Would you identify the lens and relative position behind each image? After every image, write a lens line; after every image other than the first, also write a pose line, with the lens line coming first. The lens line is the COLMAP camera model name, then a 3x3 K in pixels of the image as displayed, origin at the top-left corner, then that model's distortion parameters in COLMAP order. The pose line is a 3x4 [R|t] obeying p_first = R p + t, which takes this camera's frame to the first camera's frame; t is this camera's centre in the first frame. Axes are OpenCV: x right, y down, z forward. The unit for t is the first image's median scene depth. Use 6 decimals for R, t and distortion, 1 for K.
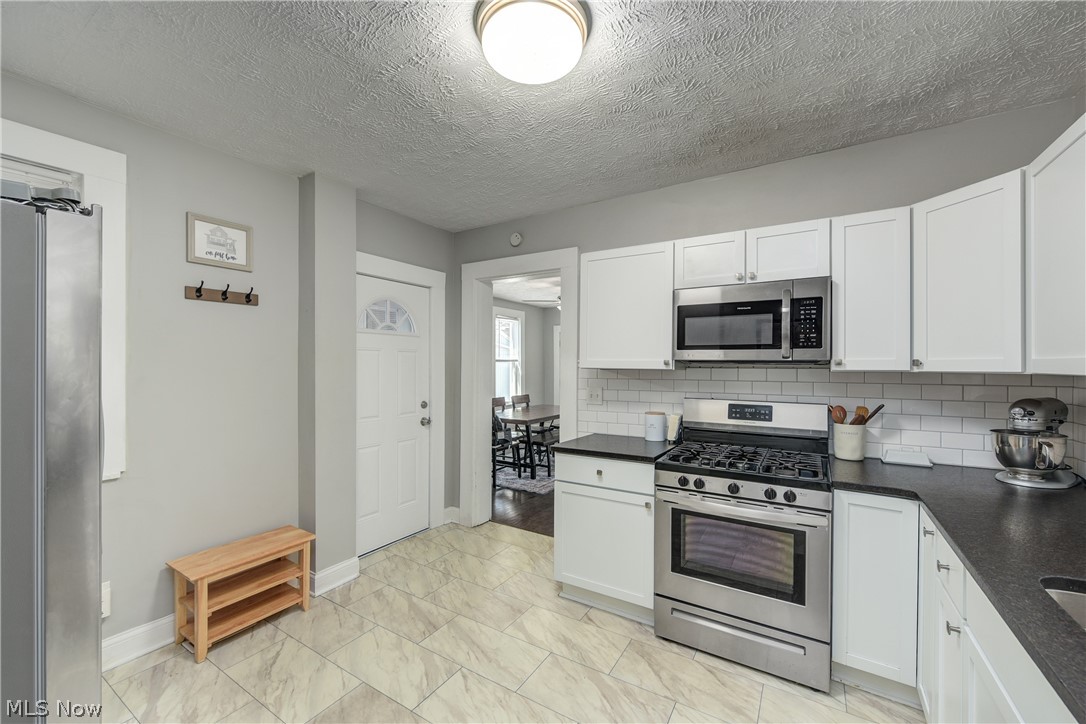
lens RADIAL K [[433.0, 0, 539.9], [0, 433.0, 366.9], [0, 0, 1]] dist [0.000944, -0.000788]
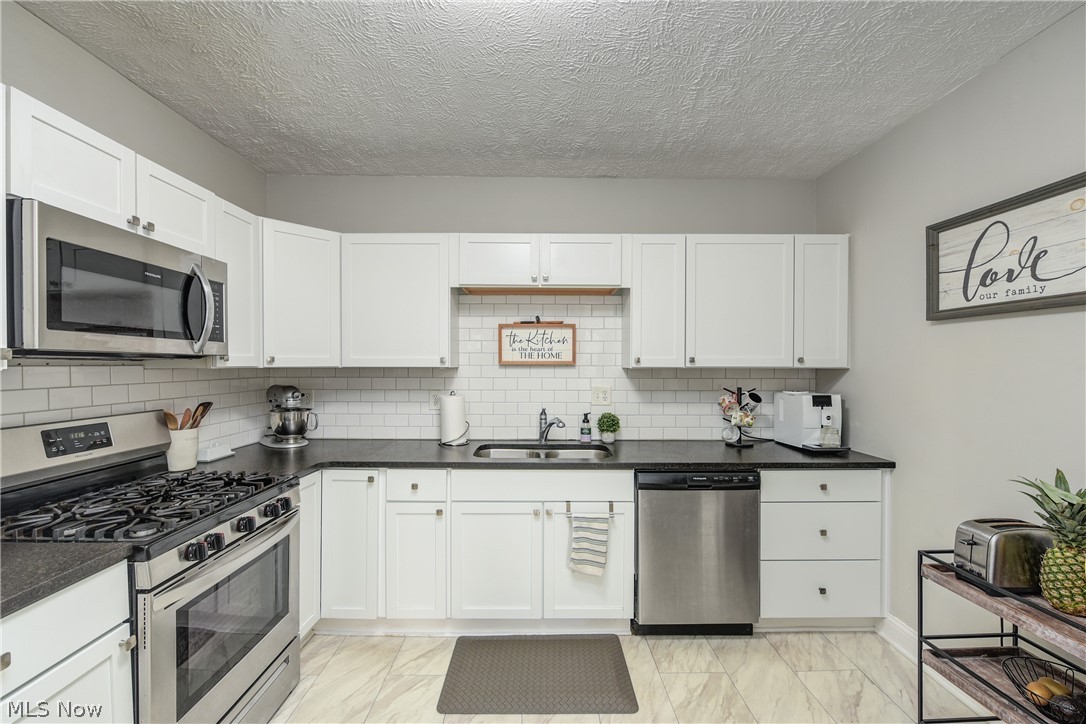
lens RADIAL K [[446.9, 0, 542.1], [0, 446.9, 367.5], [0, 0, 1]] dist [-0.008618, -0.001096]
pose [[-0.536896, -0.012095, 0.843562, -0.437203], [-0.001125, 0.999907, 0.013621, -0.004438], [-0.843647, 0.006364, -0.536860, 0.899657]]
